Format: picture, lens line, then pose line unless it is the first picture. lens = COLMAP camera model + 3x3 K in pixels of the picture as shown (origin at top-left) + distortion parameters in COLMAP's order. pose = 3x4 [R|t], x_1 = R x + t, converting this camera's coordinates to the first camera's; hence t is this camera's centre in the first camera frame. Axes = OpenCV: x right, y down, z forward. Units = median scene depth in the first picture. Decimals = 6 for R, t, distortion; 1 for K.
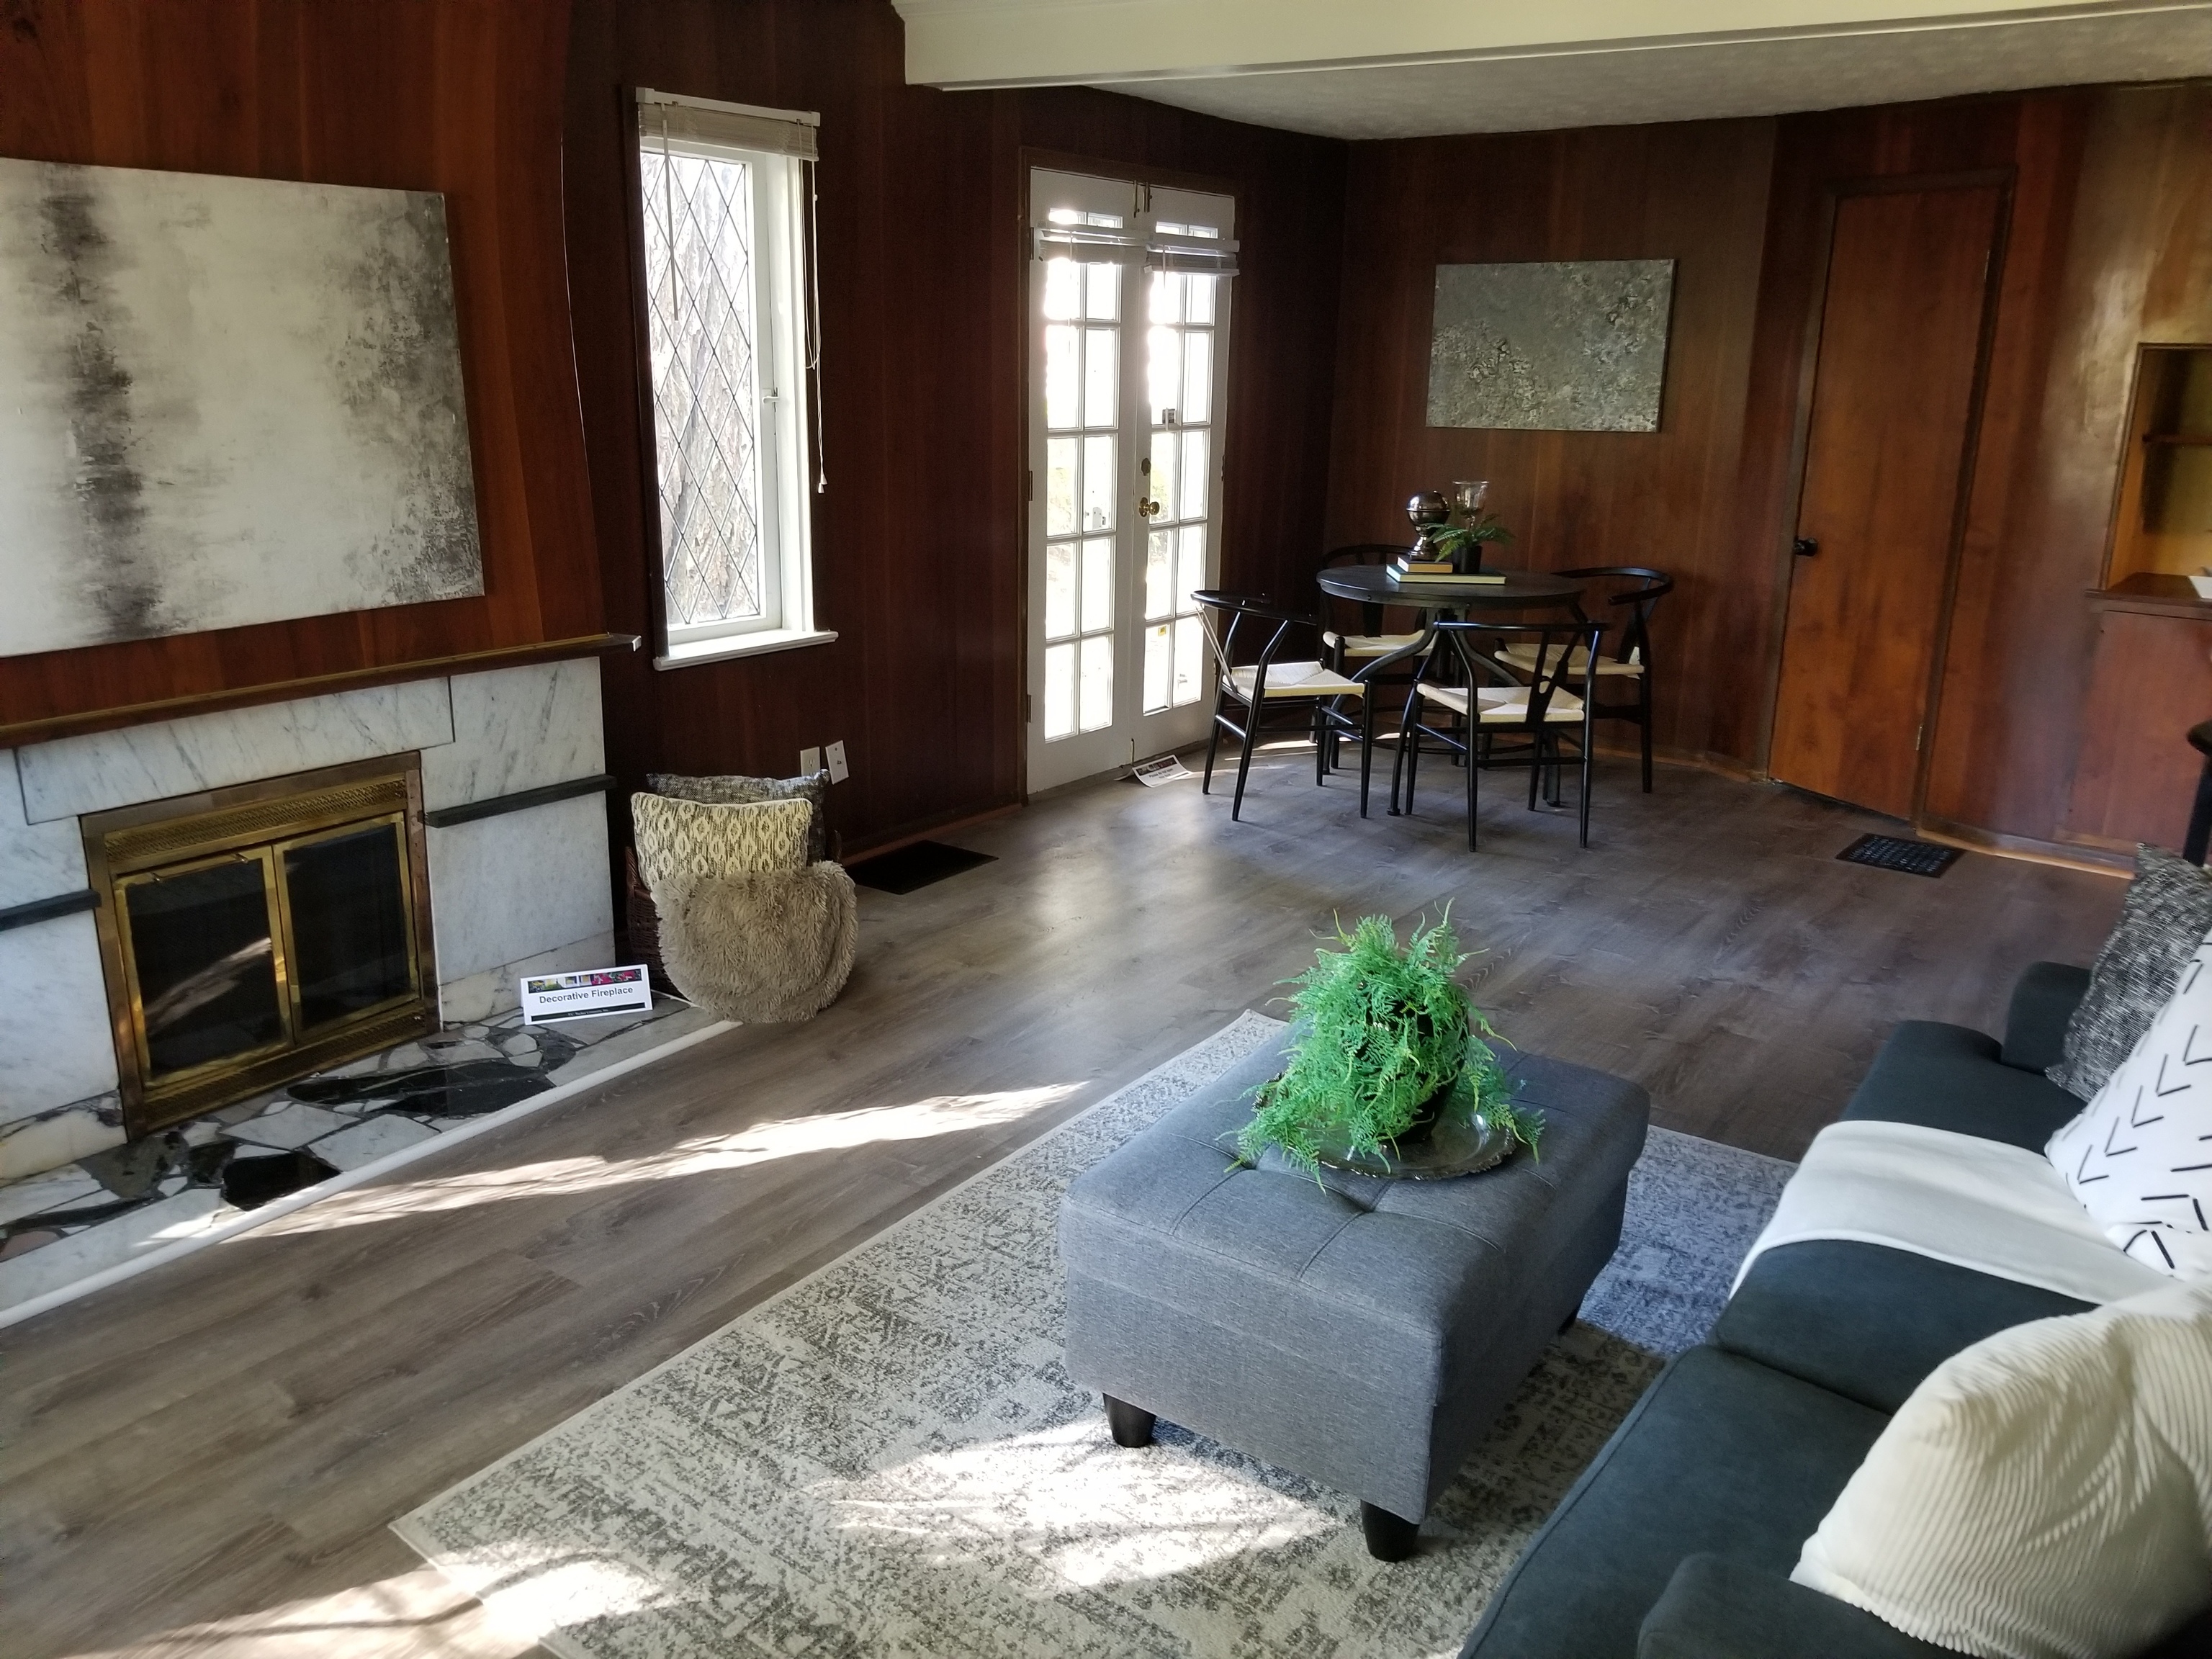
lens RADIAL K [[1725.2, 0, 1103.2], [0, 1725.2, 828.3], [0, 0, 1]] dist [0.043638, -0.083692]
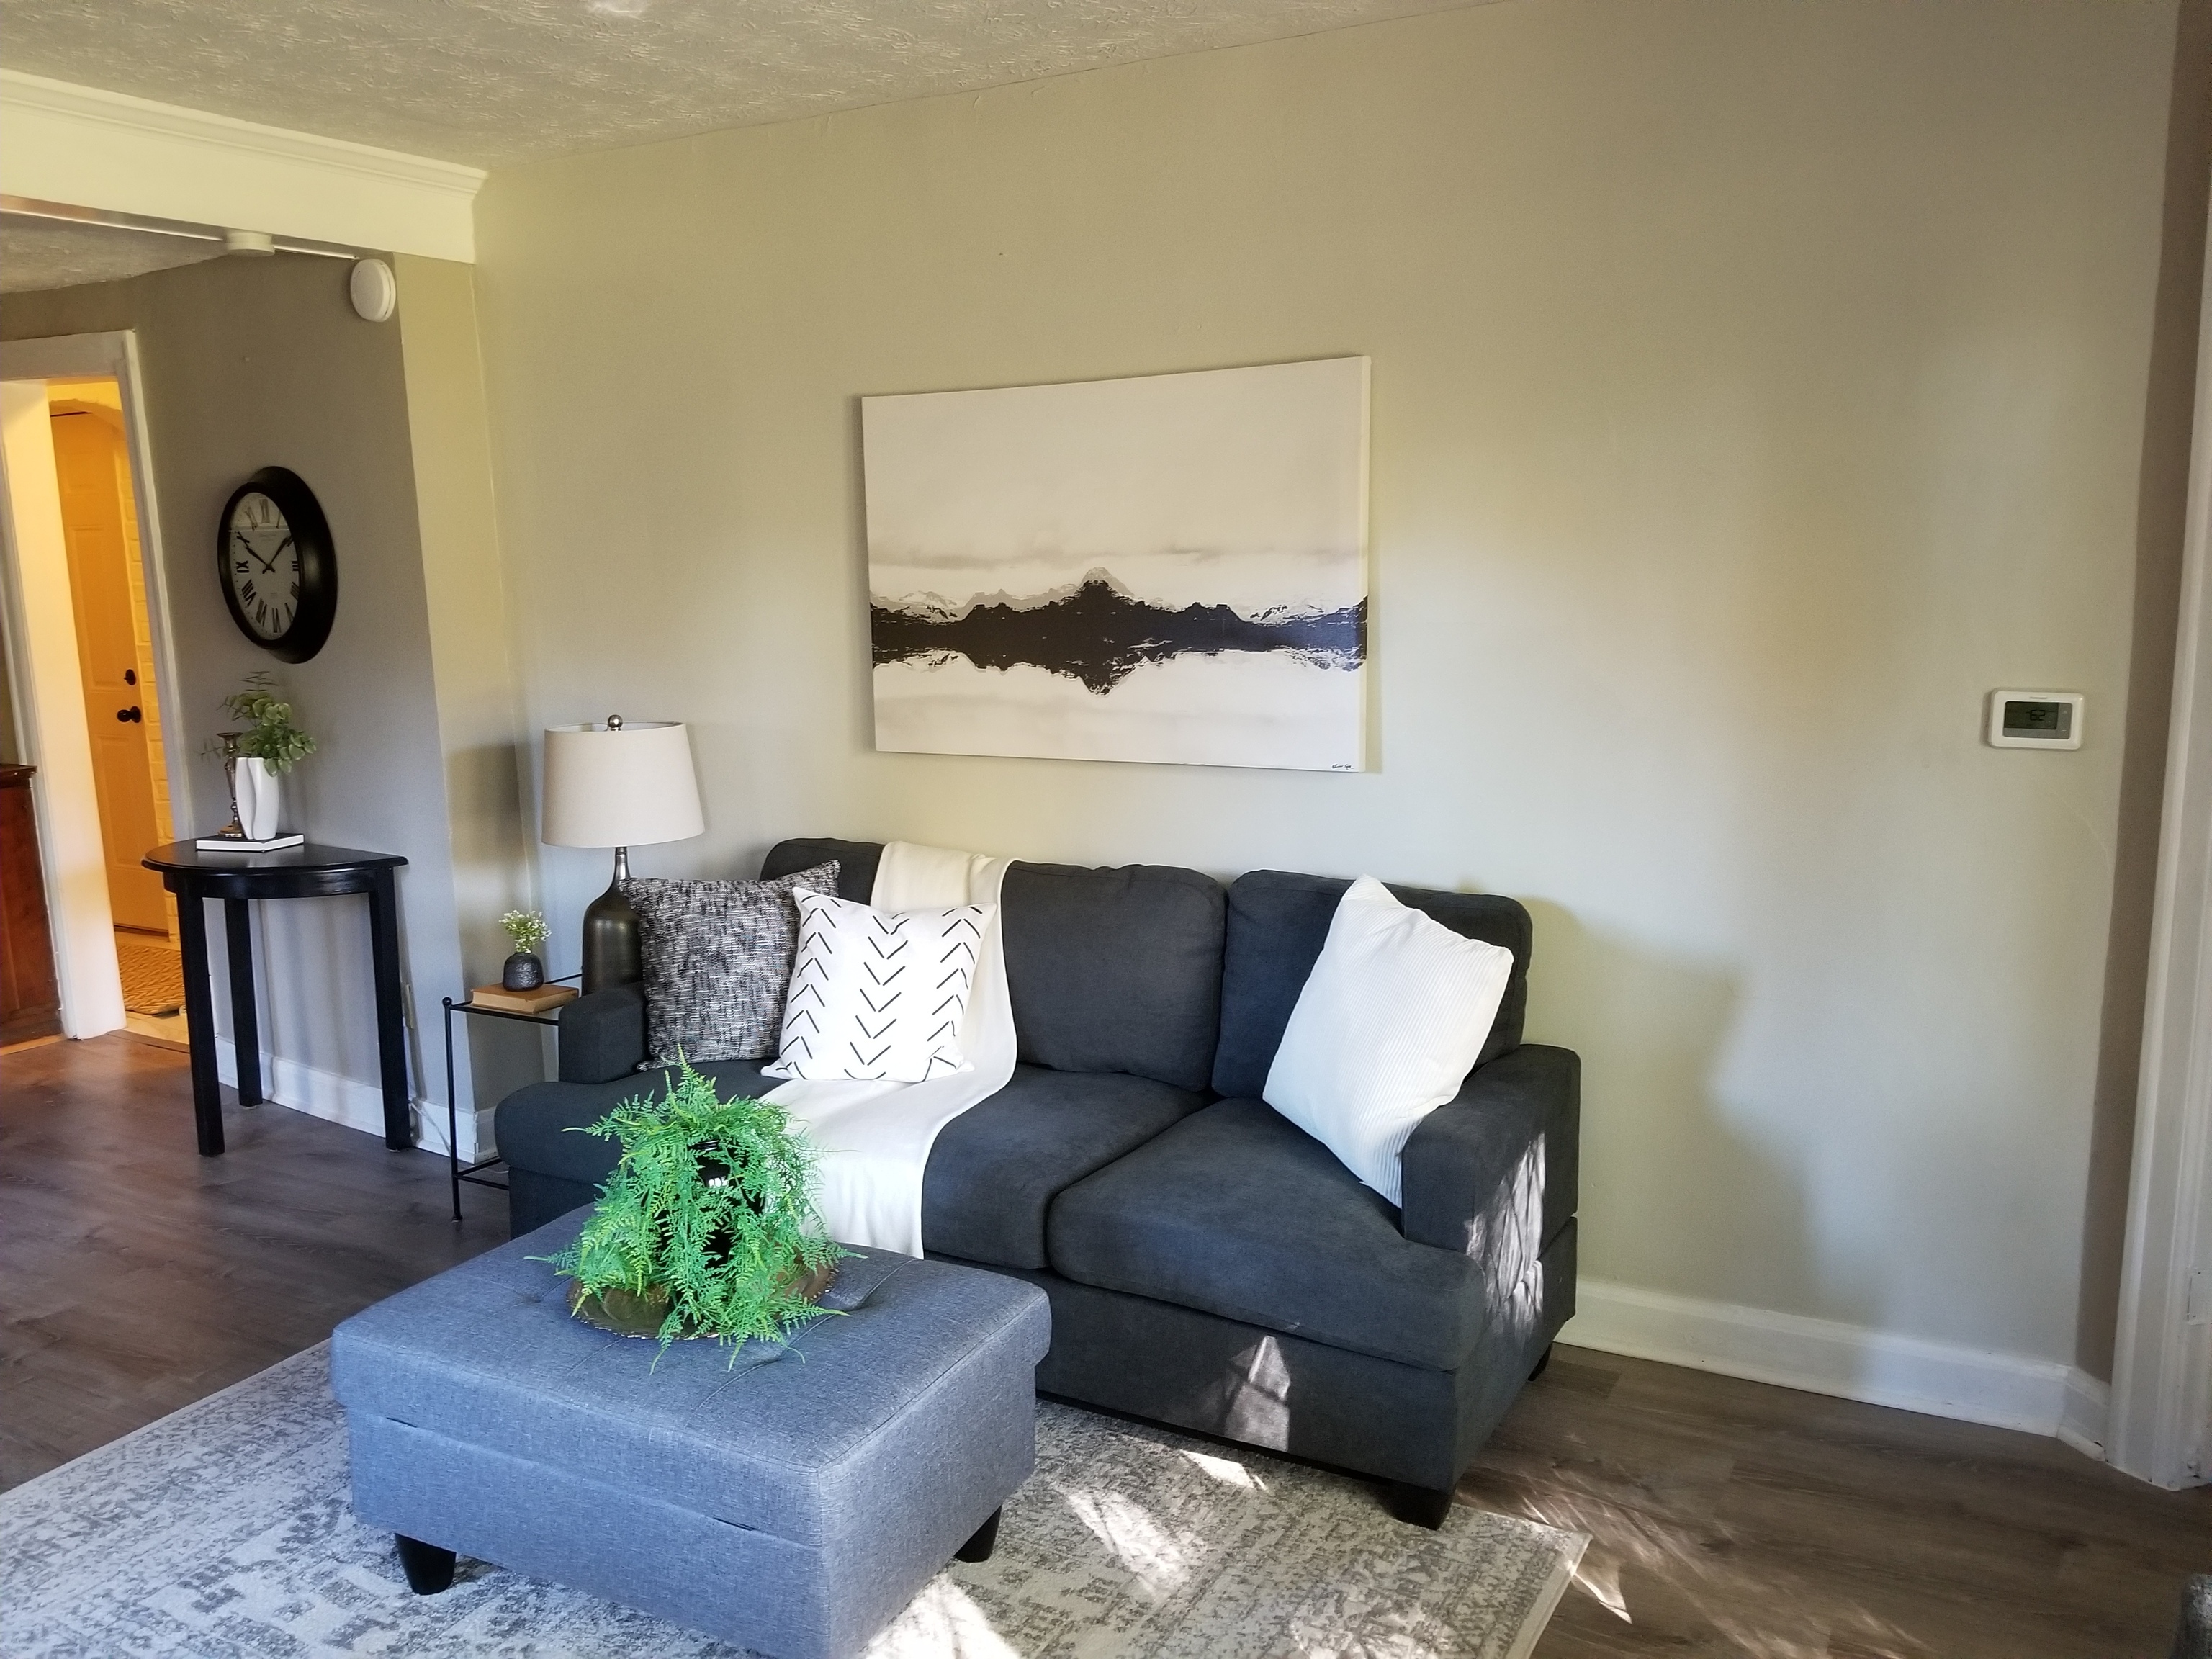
lens RADIAL K [[1725.2, 0, 1086.6], [0, 1725.2, 827.5], [0, 0, 1]] dist [0.043638, -0.083692]
pose [[-0.131999, -0.172540, 0.976118, -0.799185], [0.288679, 0.935359, 0.204373, -0.214510], [-0.948283, 0.308762, -0.073657, 0.810384]]
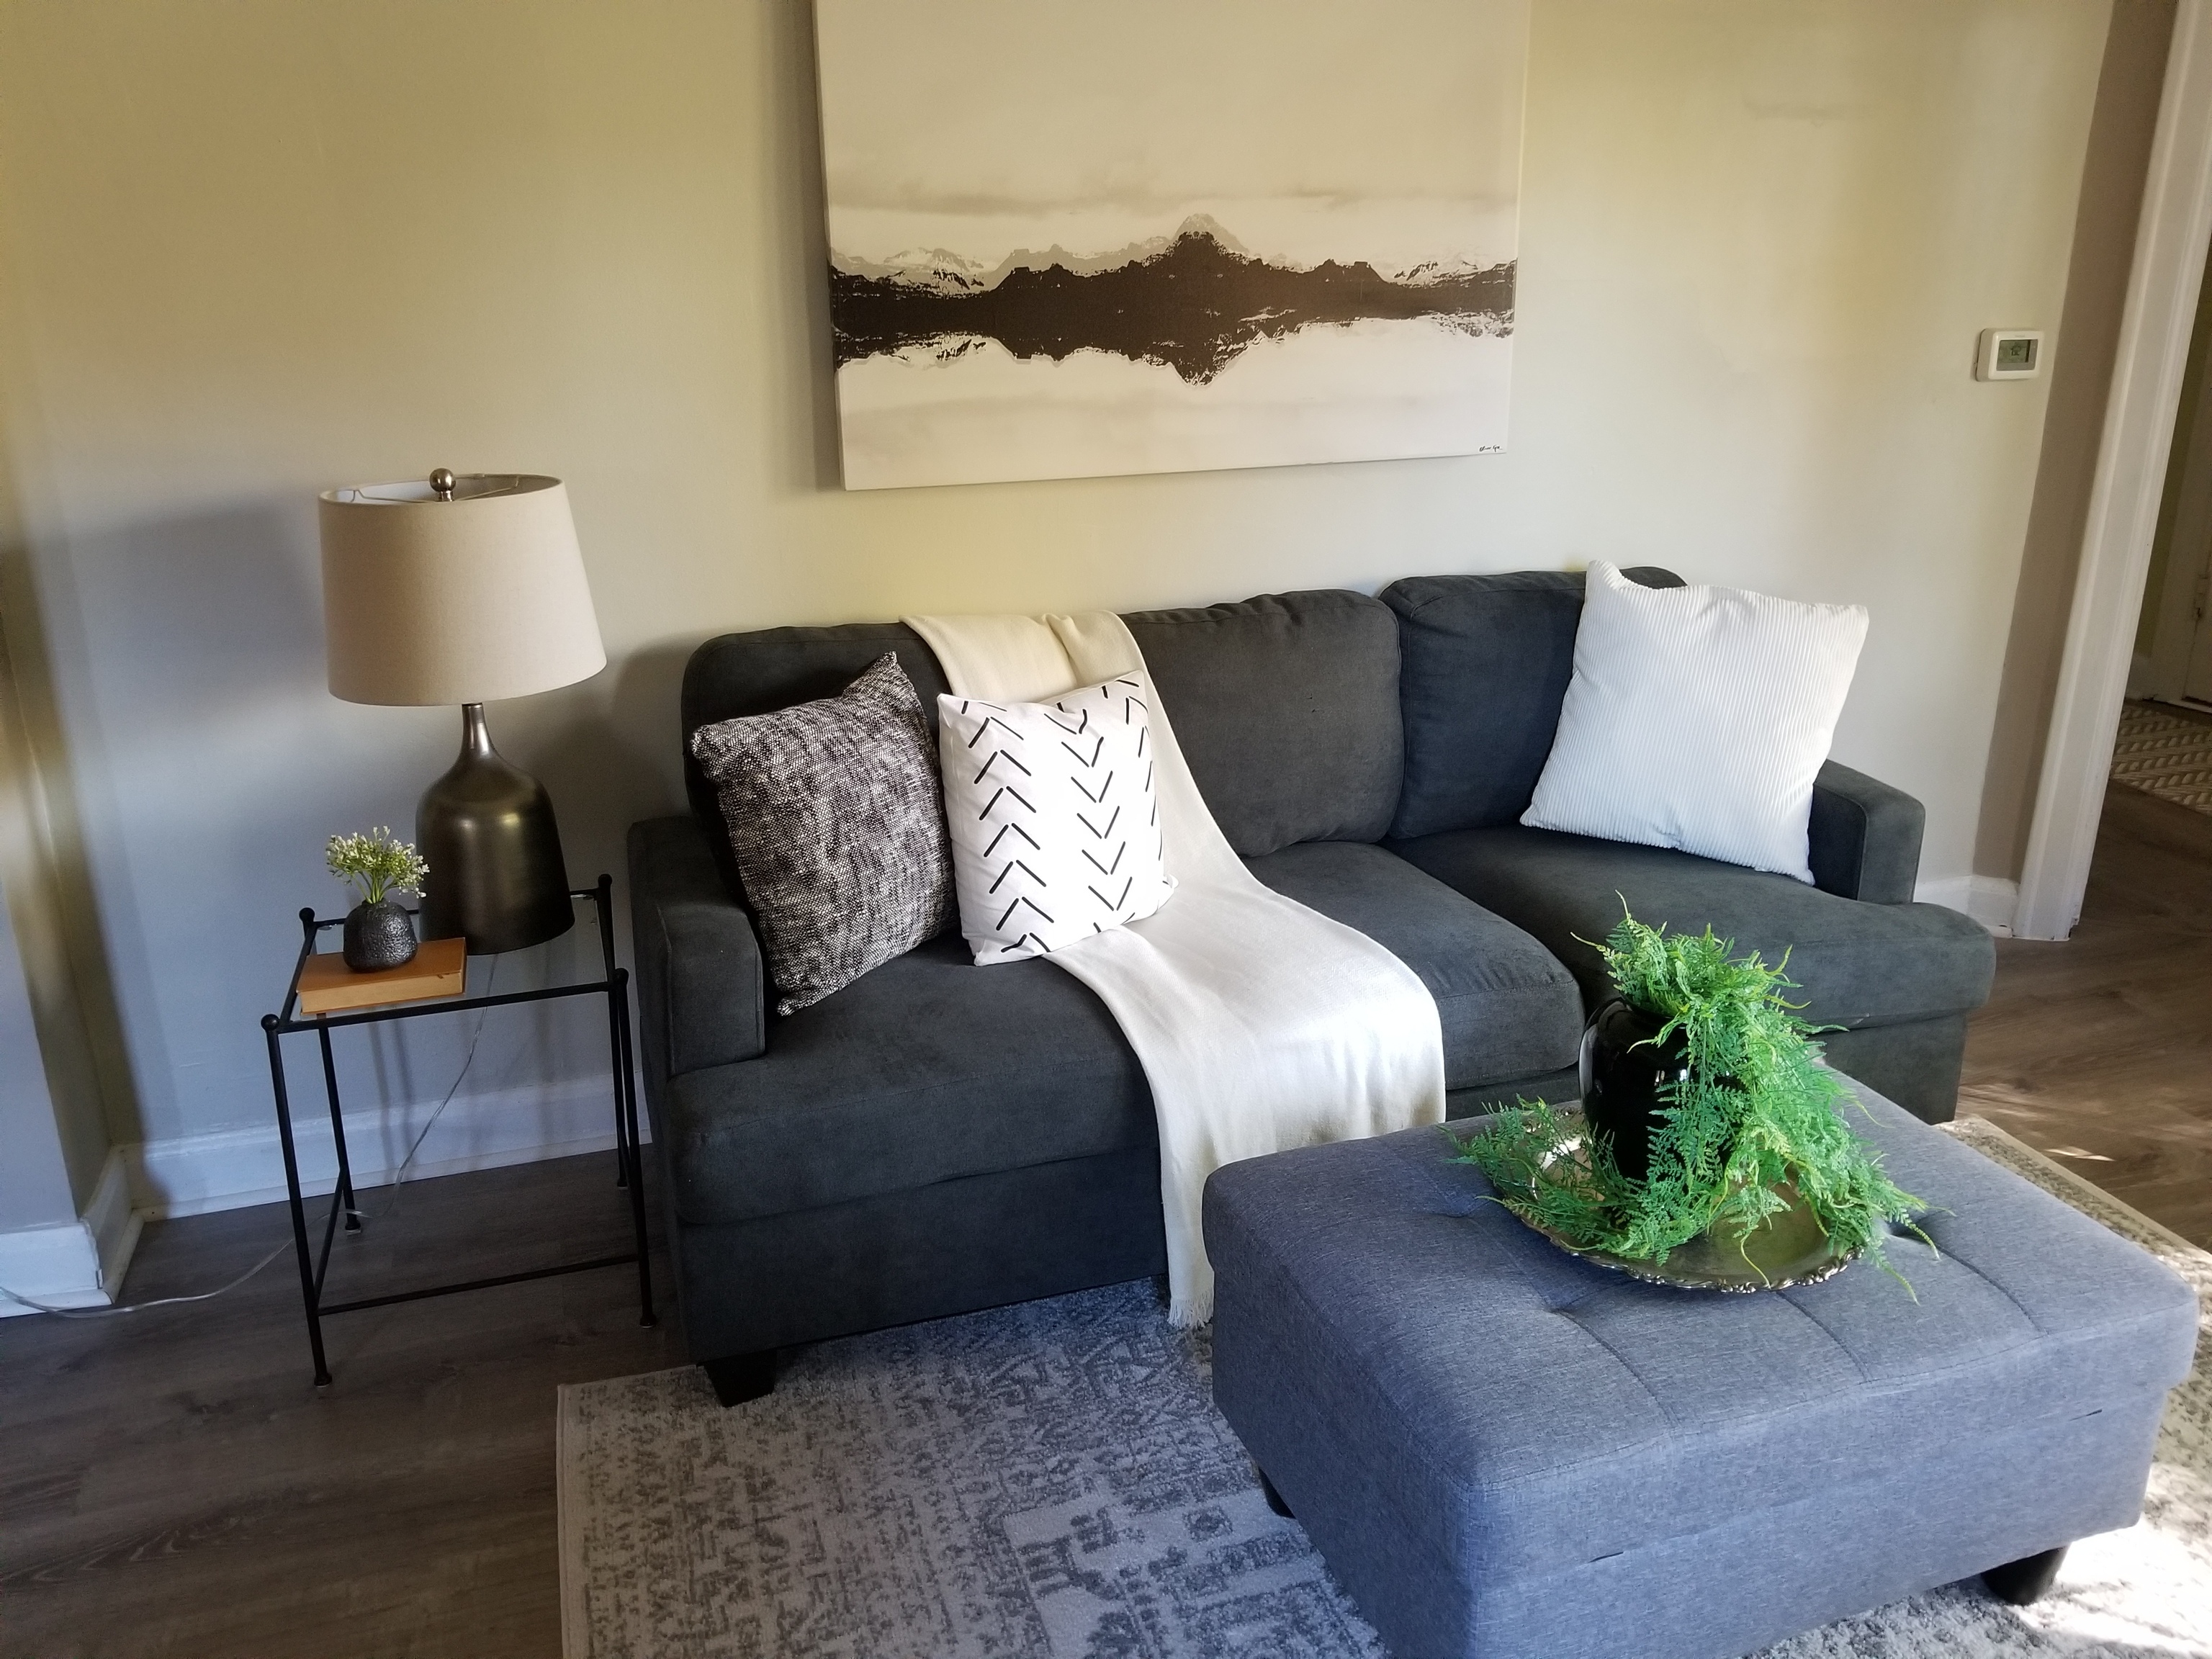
lens RADIAL K [[1725.2, 0, 1091.6], [0, 1725.2, 815.6], [0, 0, 1]] dist [0.043638, -0.083692]
pose [[-0.812343, -0.195922, 0.549285, -0.006971], [0.155123, 0.835354, 0.527371, -0.389979], [-0.562171, 0.513613, -0.648202, 1.565590]]
